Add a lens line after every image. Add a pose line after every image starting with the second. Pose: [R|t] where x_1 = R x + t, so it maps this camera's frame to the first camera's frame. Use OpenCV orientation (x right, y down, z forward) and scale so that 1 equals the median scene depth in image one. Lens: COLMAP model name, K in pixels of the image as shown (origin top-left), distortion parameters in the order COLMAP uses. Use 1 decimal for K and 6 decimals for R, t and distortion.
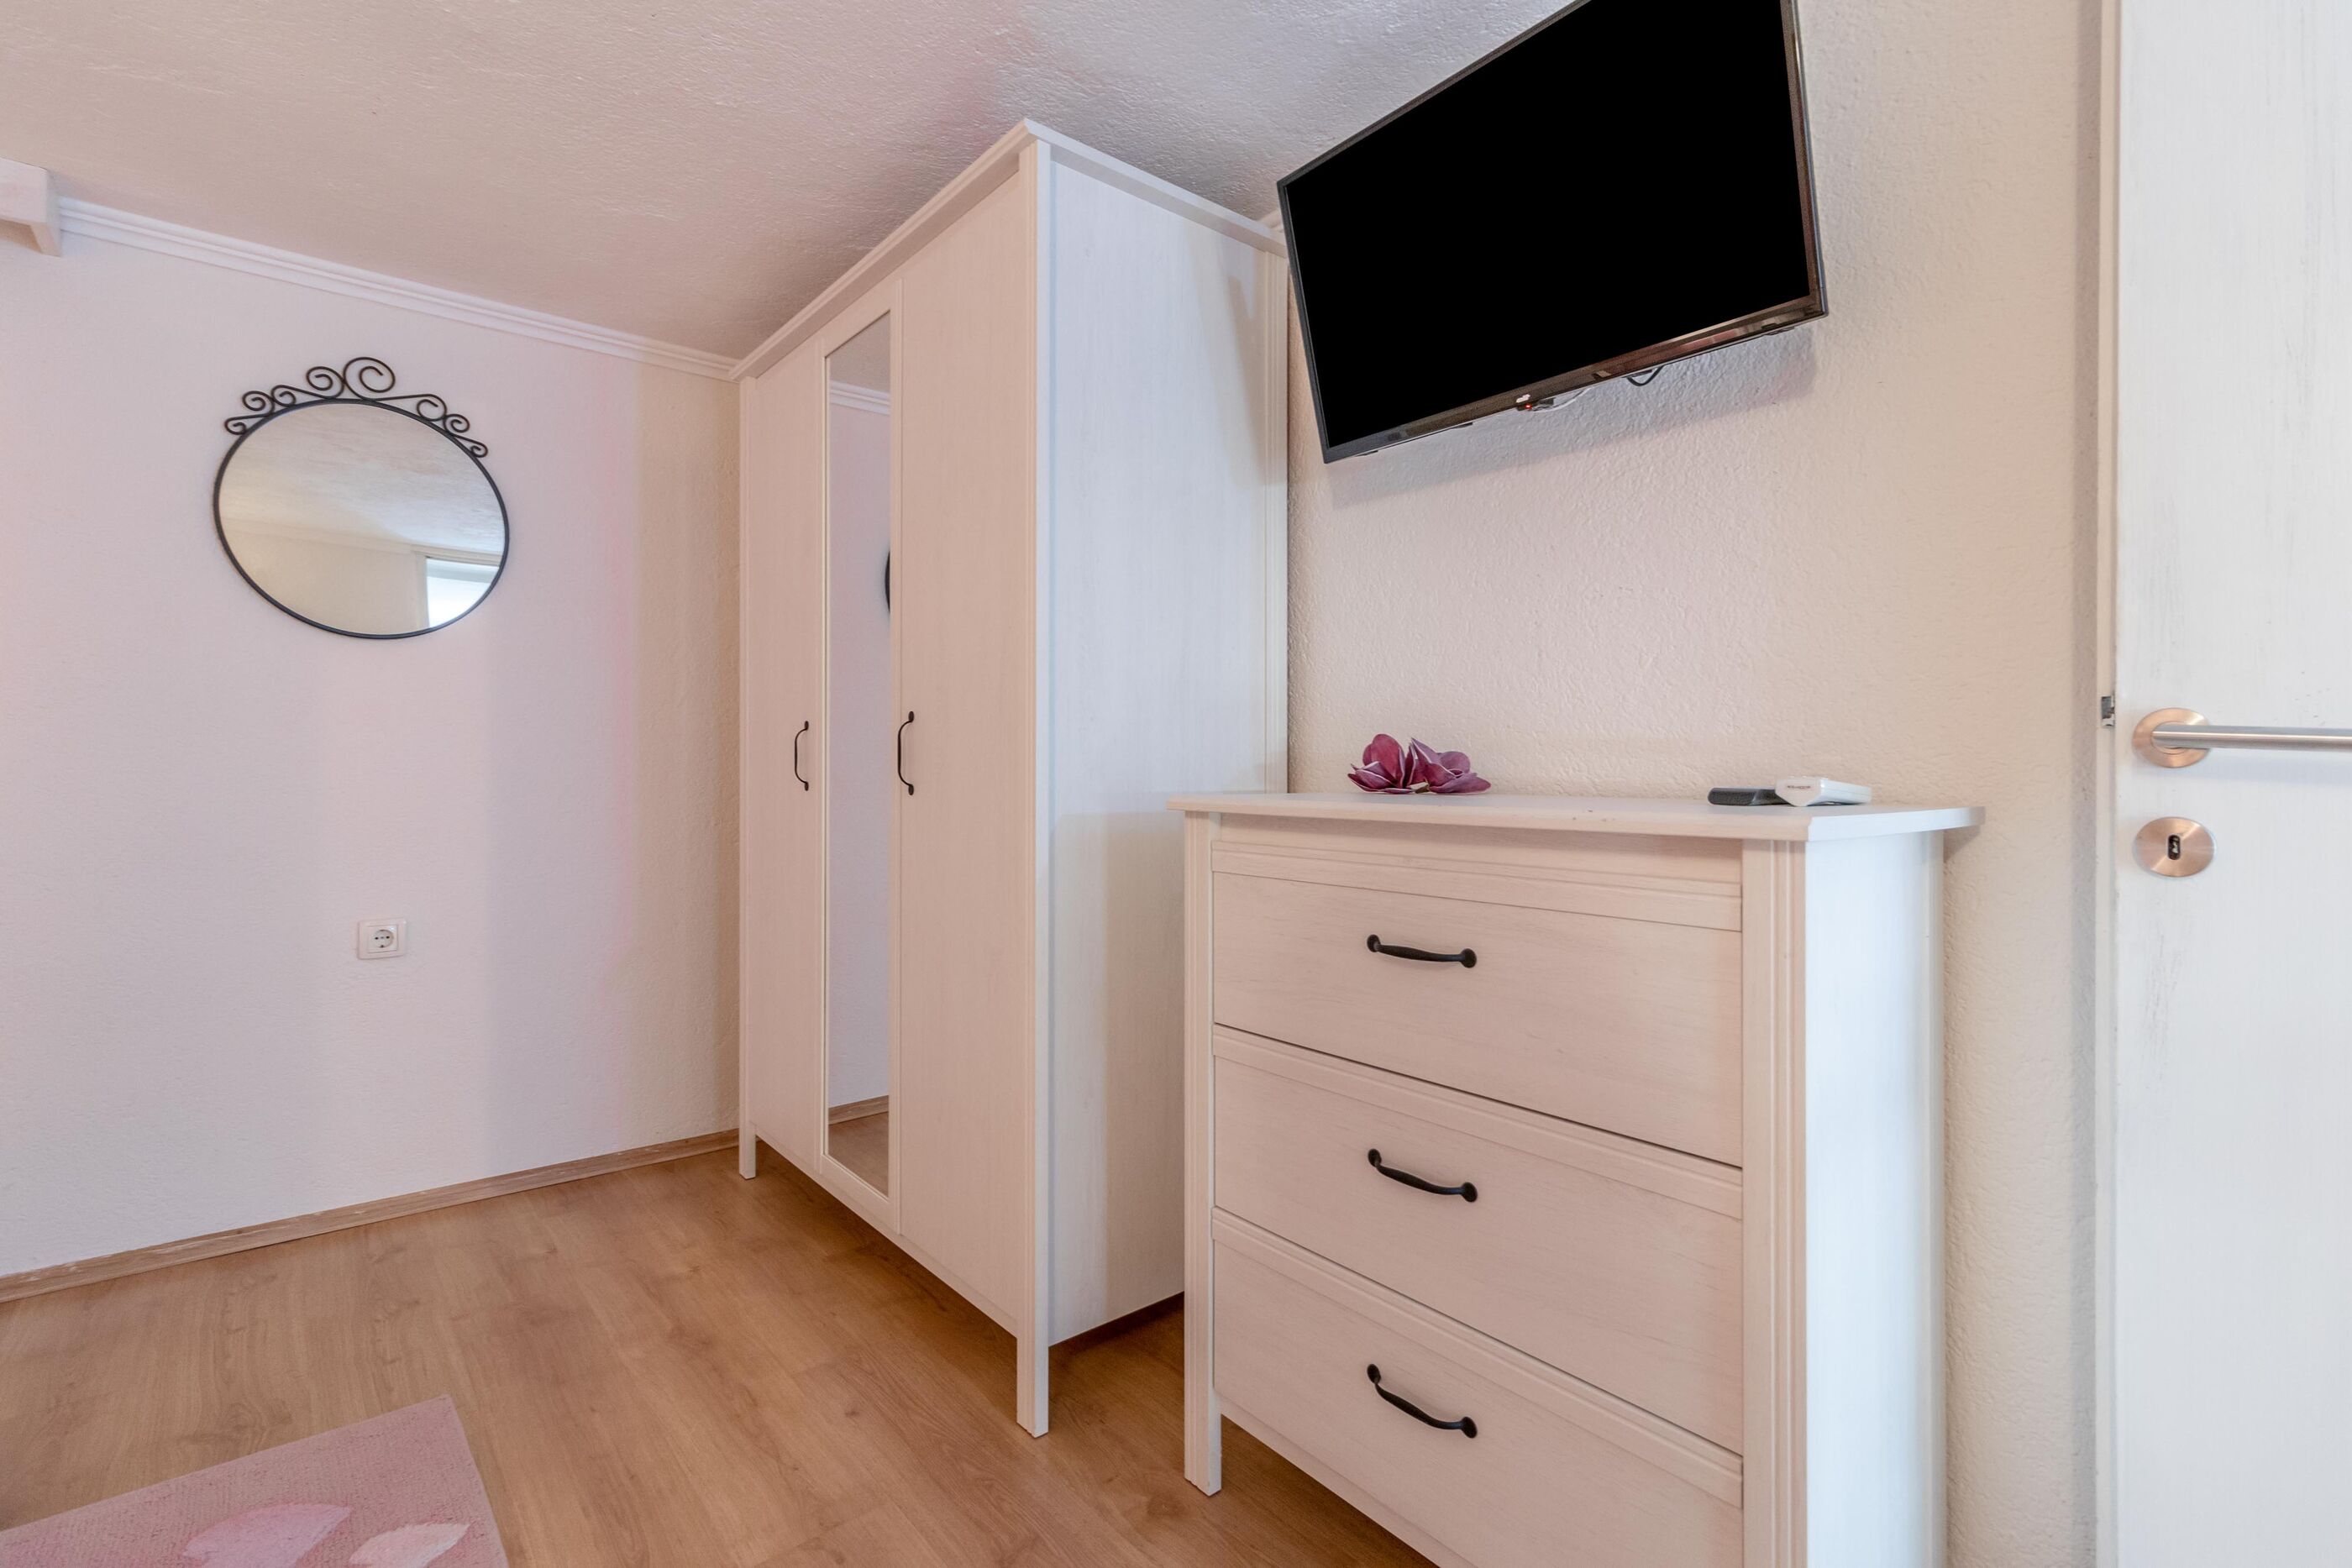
lens RADIAL K [[1078.8, 0, 1176.9], [0, 1078.8, 755.0], [0, 0, 1]] dist [0.002612, -0.000239]
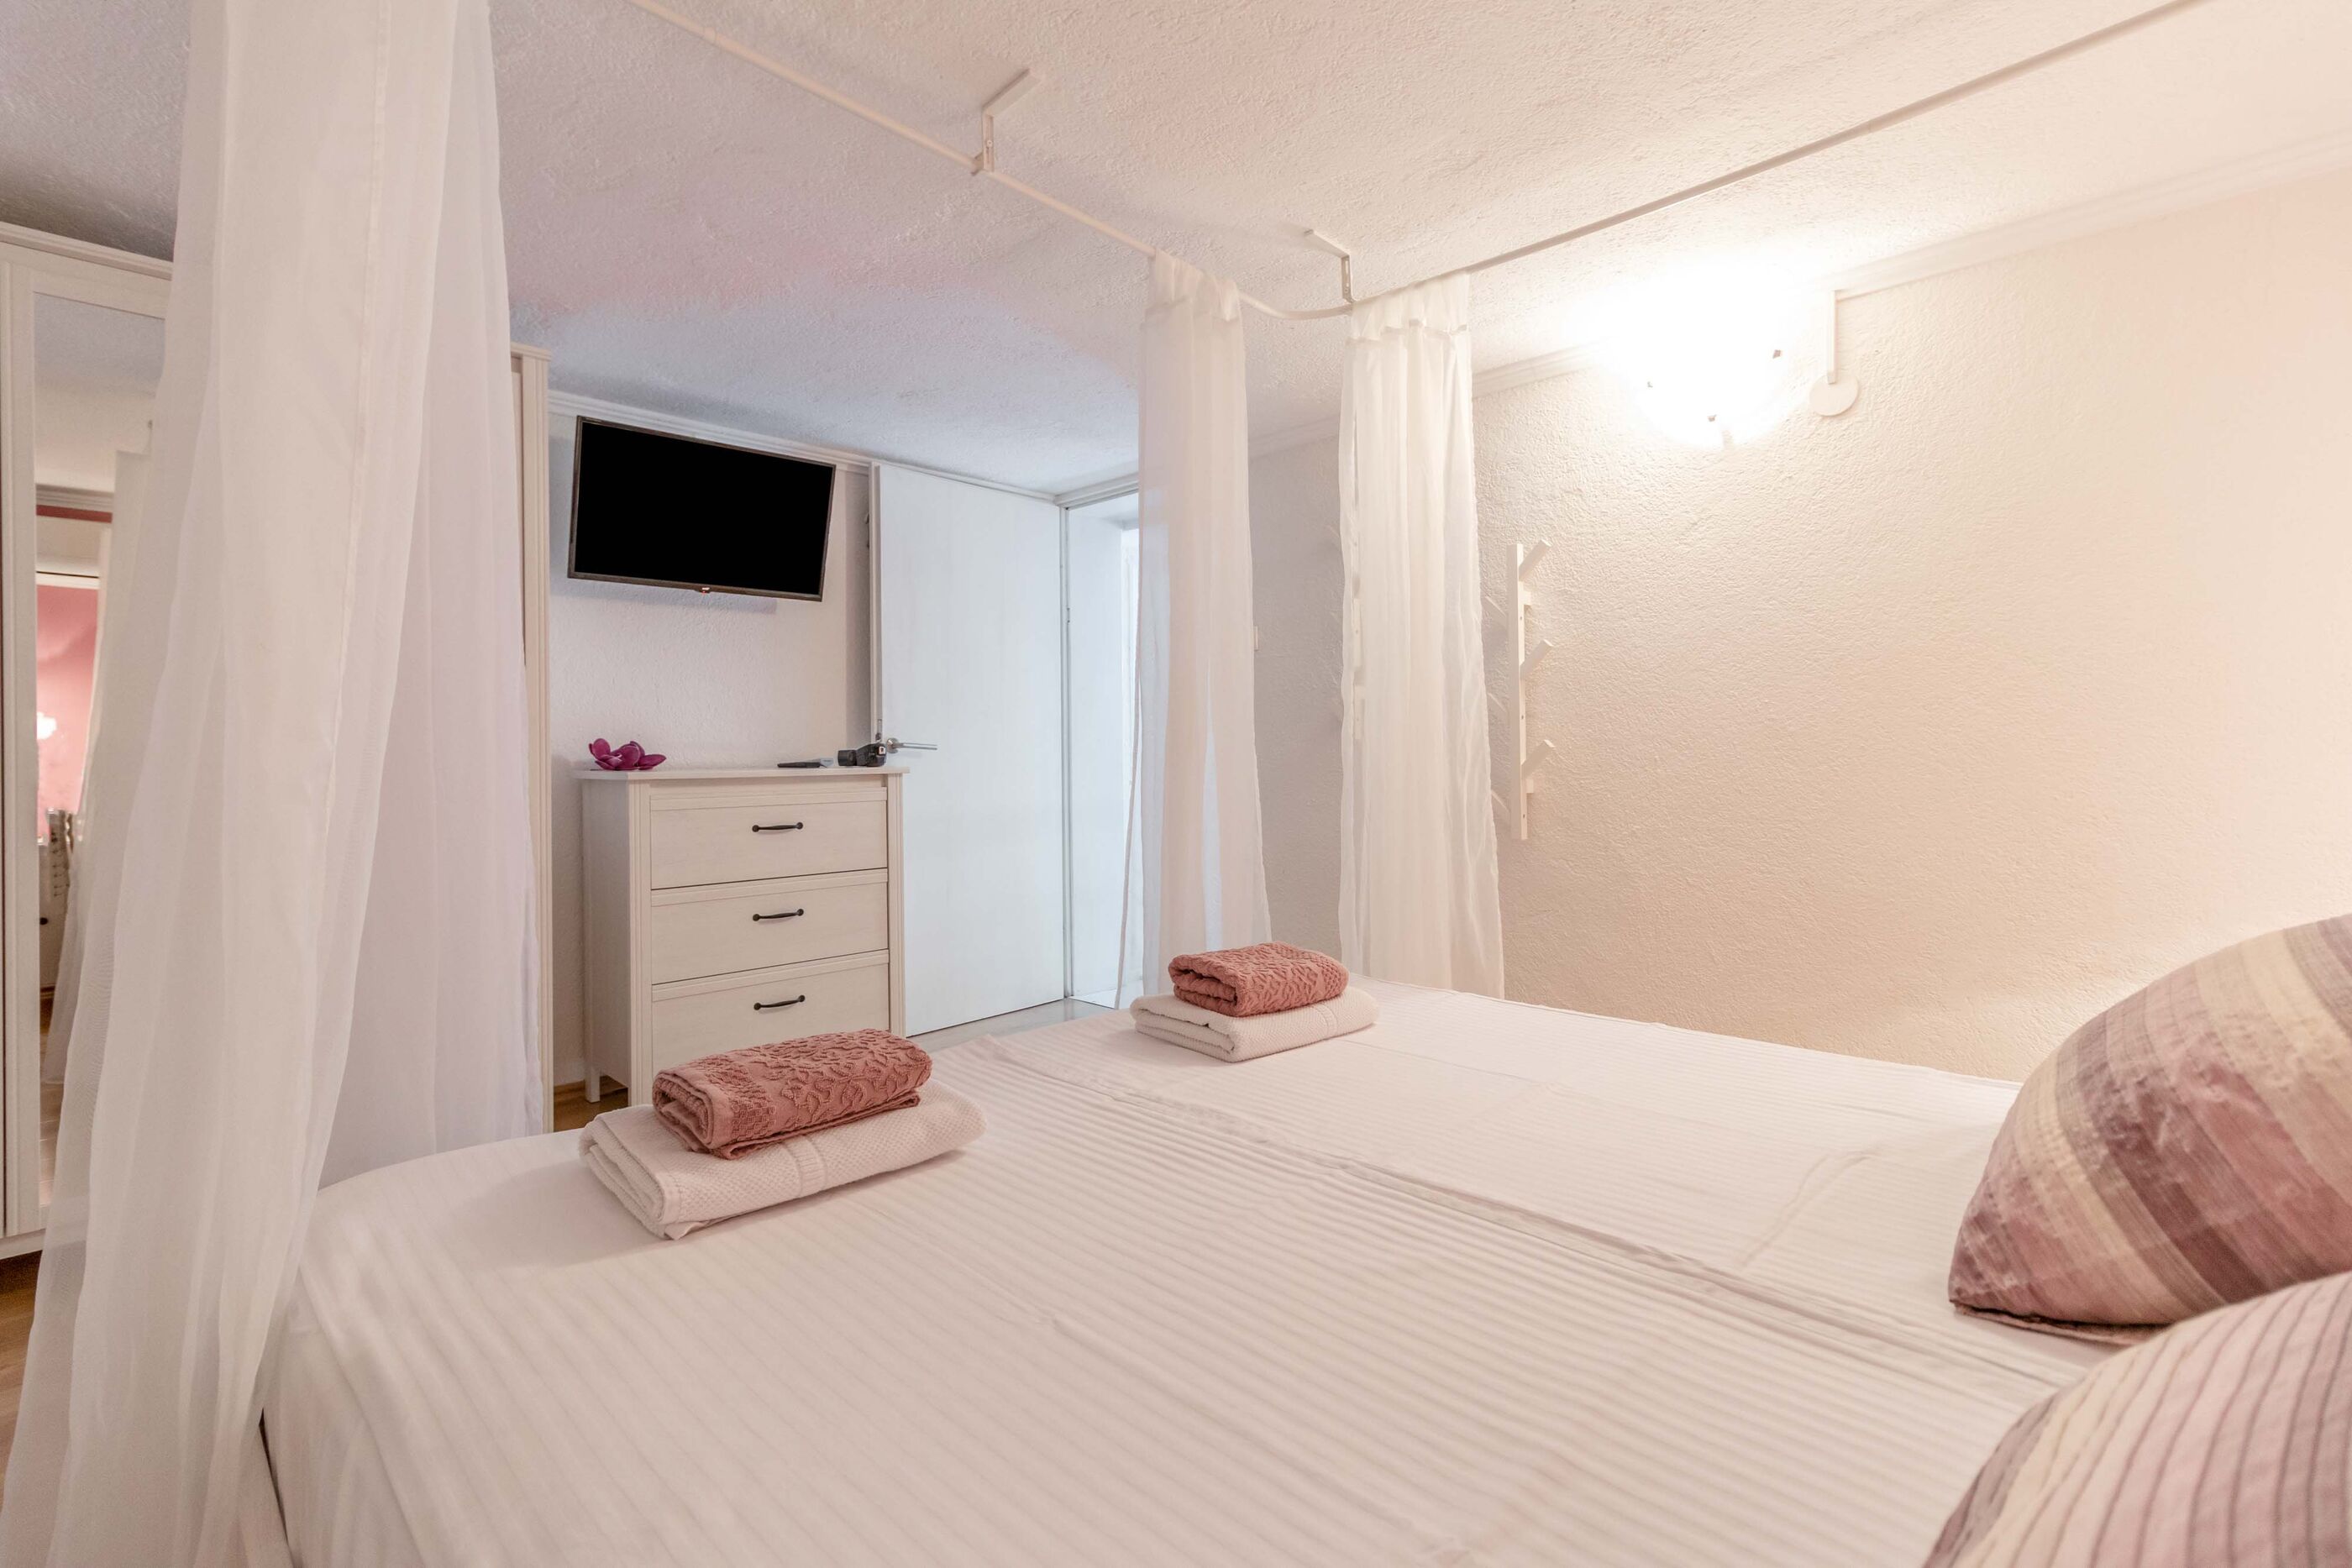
lens RADIAL K [[1078.8, 0, 1176.9], [0, 1078.8, 755.0], [0, 0, 1]] dist [0.002612, -0.000239]
pose [[-0.083249, -0.006938, 0.996505, -2.262464], [-0.000036, 0.999976, 0.006959, -0.006028], [-0.996529, 0.000543, -0.083248, 0.261790]]
